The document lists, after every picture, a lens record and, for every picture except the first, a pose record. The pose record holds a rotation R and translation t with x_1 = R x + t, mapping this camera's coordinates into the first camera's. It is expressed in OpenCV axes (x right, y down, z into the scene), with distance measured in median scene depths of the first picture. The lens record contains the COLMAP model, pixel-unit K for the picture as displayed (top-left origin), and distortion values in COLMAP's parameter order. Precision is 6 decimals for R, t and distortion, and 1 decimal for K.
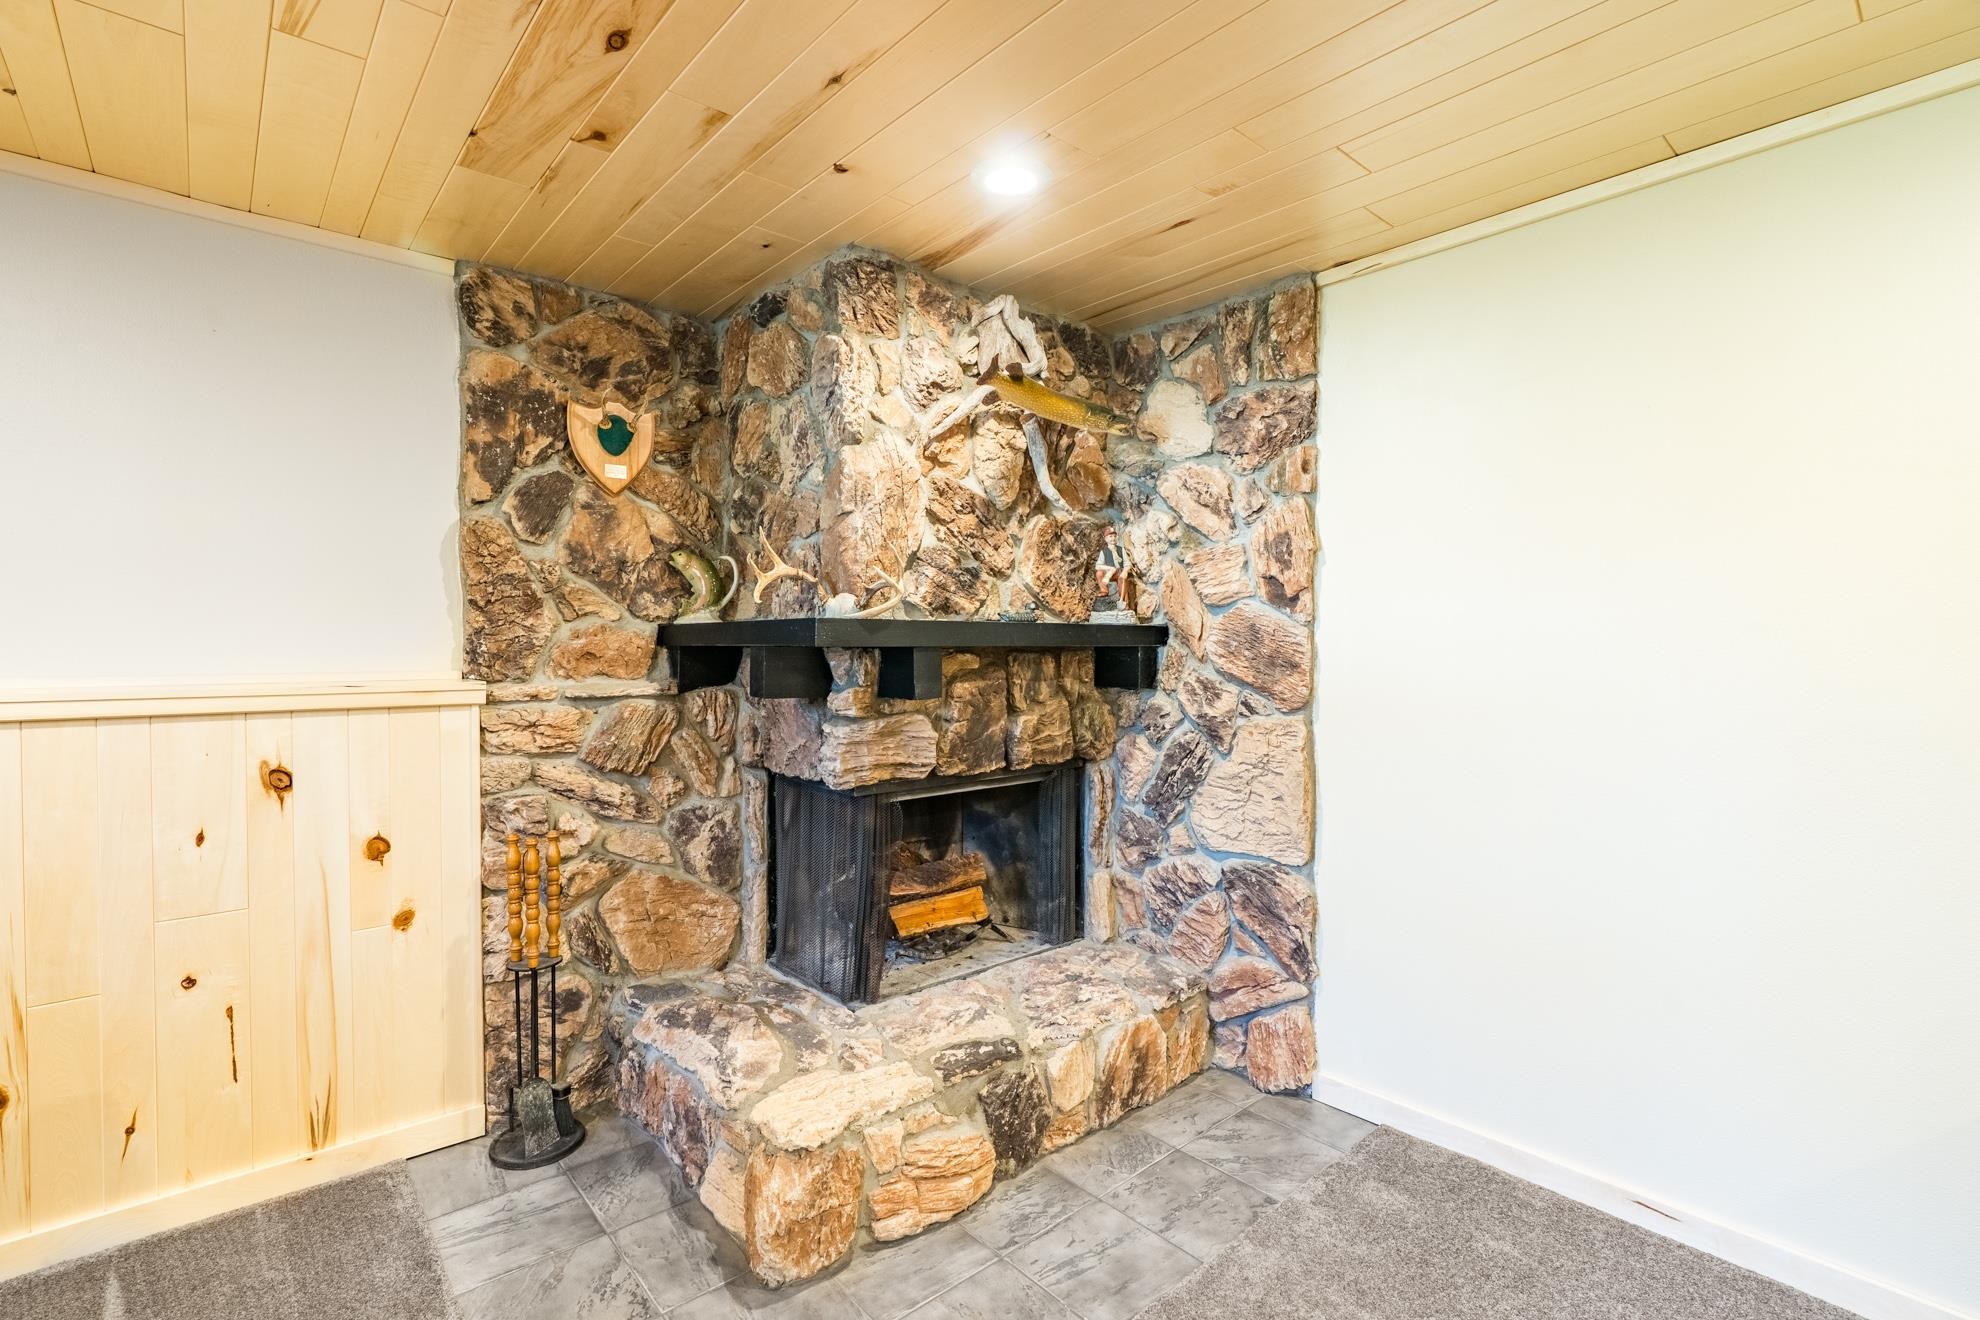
lens RADIAL K [[916.8, 0, 1005.6], [0, 916.8, 650.9], [0, 0, 1]] dist [-0.011172, 0.004157]
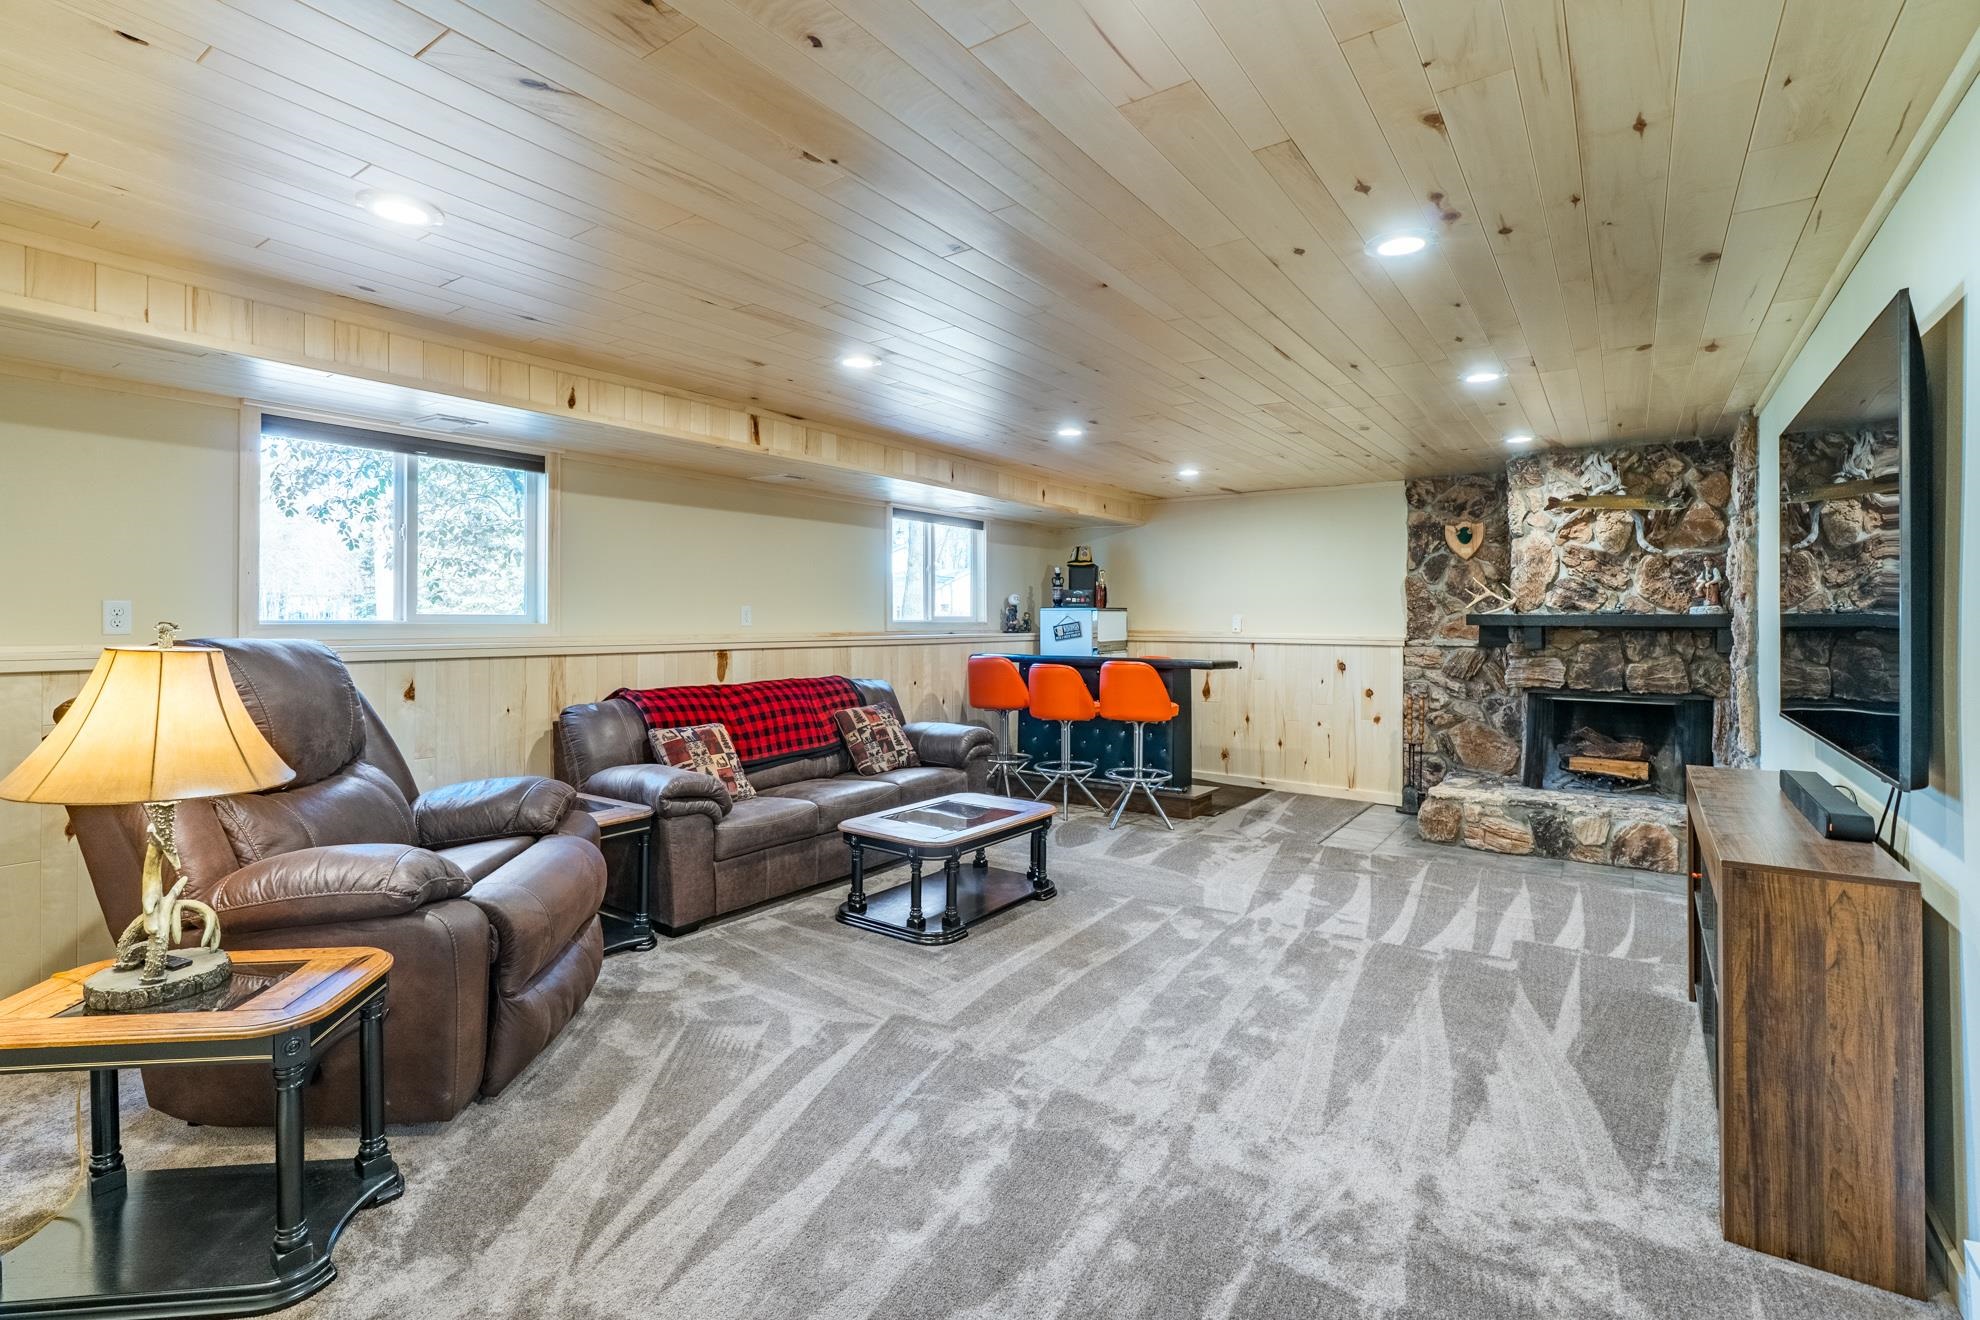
lens RADIAL K [[916.8, 0, 990.6], [0, 916.8, 622.4], [0, 0, 1]] dist [-0.011172, 0.004157]
pose [[0.246522, 0.002139, -0.969135, 1.599598], [-0.015840, 0.999873, -0.001822, 0.011028], [0.969008, 0.015800, 0.246525, -0.779807]]
